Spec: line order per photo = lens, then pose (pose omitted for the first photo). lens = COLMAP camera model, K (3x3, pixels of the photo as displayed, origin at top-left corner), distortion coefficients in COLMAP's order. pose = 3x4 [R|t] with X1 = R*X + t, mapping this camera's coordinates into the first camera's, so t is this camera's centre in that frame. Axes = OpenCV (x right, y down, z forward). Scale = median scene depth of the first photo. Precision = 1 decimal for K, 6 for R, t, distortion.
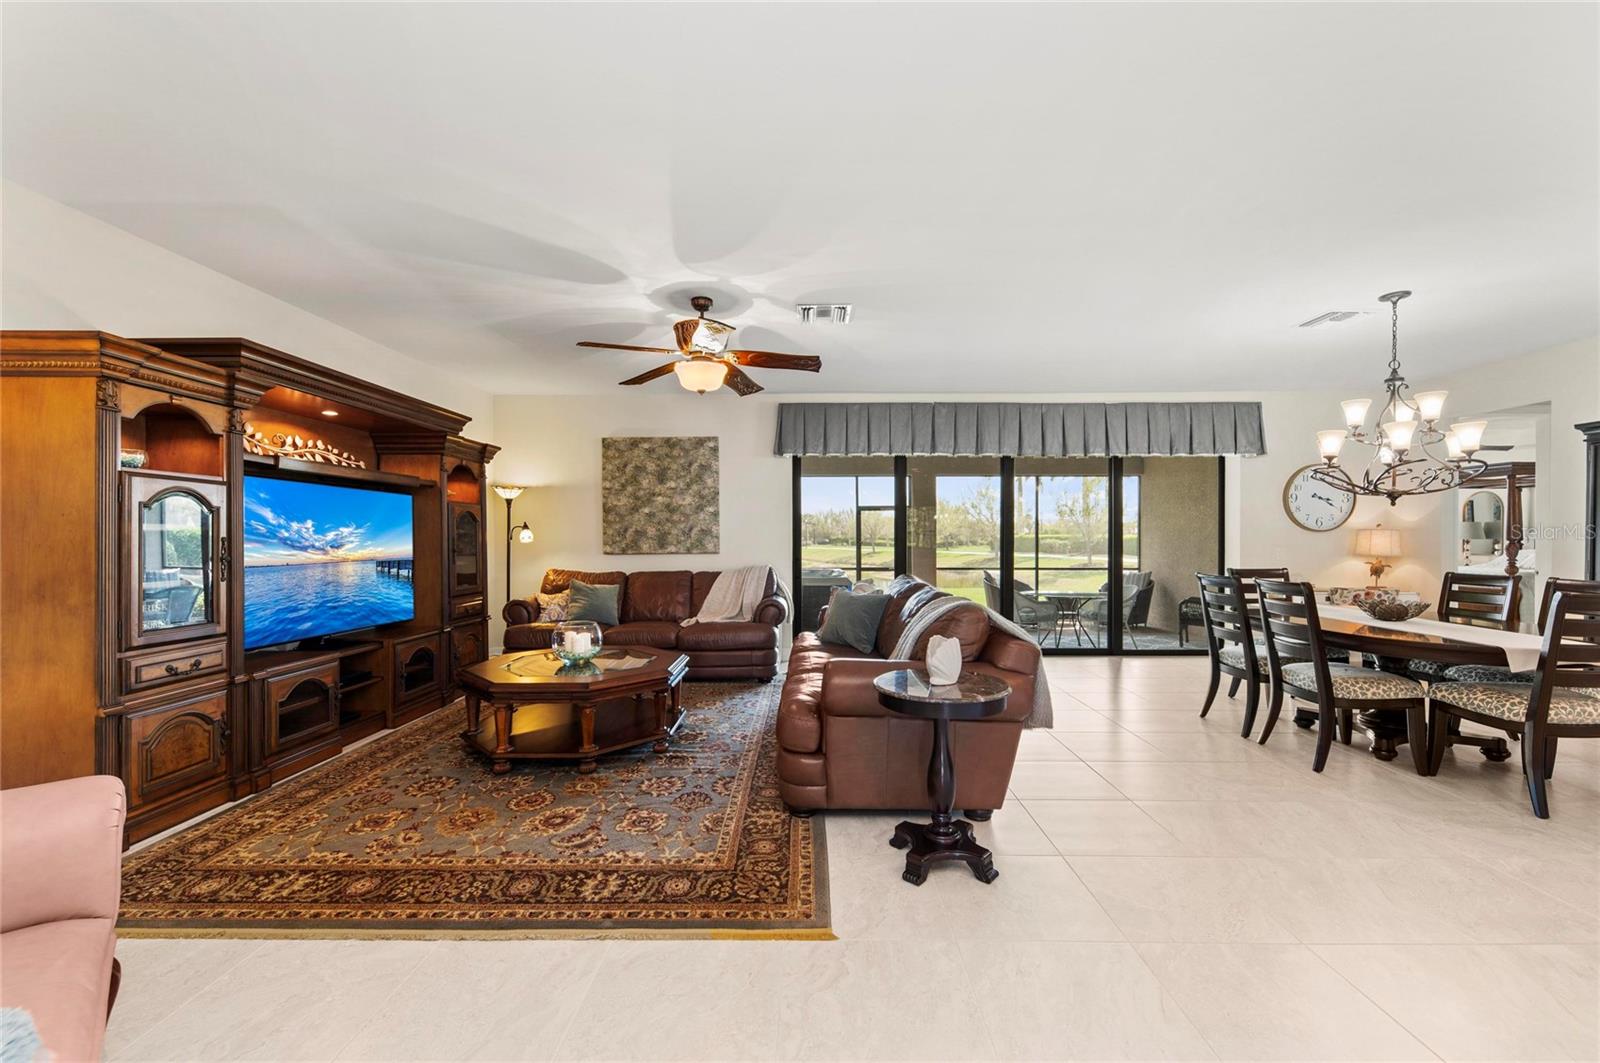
lens RADIAL K [[631.6, 0, 801.4], [0, 631.6, 542.7], [0, 0, 1]] dist [0.005946, -0.003339]
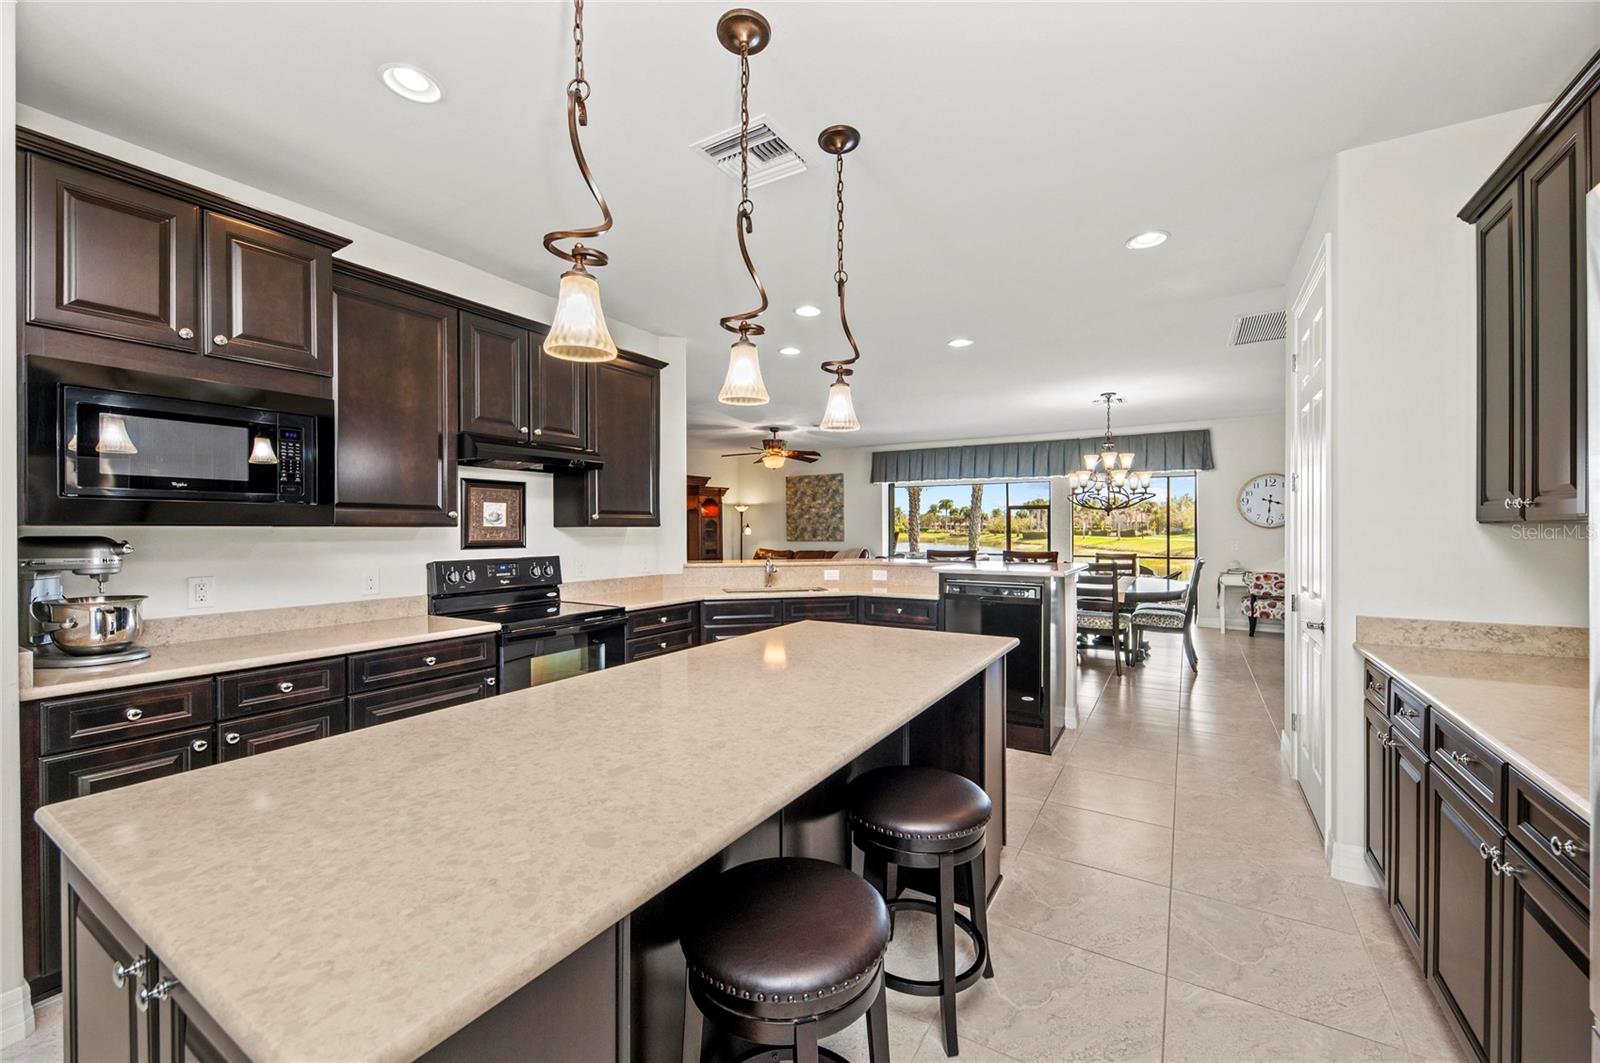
lens RADIAL K [[631.6, 0, 803.9], [0, 631.6, 531.8], [0, 0, 1]] dist [0.005946, -0.003339]
pose [[0.859873, 0.002499, -0.510501, 0.673760], [-0.001804, 0.999997, 0.001856, -0.011327], [0.510504, -0.000675, 0.859875, -0.550710]]
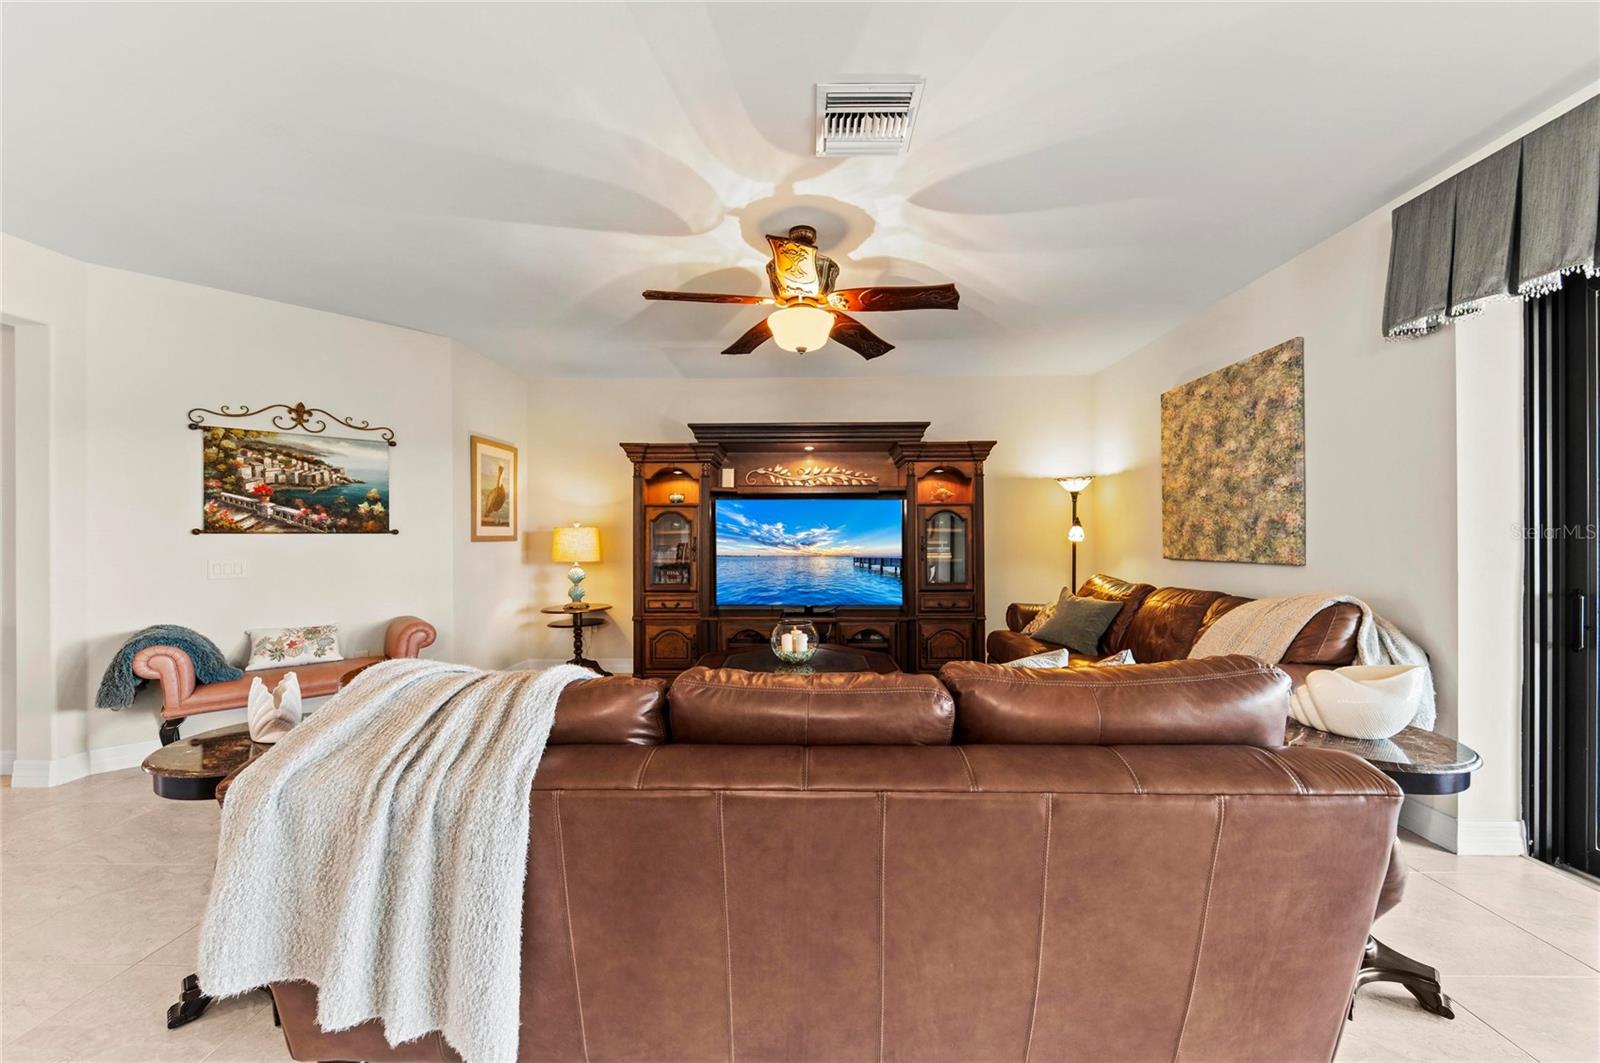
lens RADIAL K [[604.5, 0, 802.5], [0, 604.5, 538.7], [0, 0, 1]] dist [-0.015408, -0.000594]
pose [[0.014119, -0.002918, -0.999896, 0.354688], [-0.001003, 0.999995, -0.002933, -0.002763], [0.999900, 0.001044, 0.014116, 0.606740]]
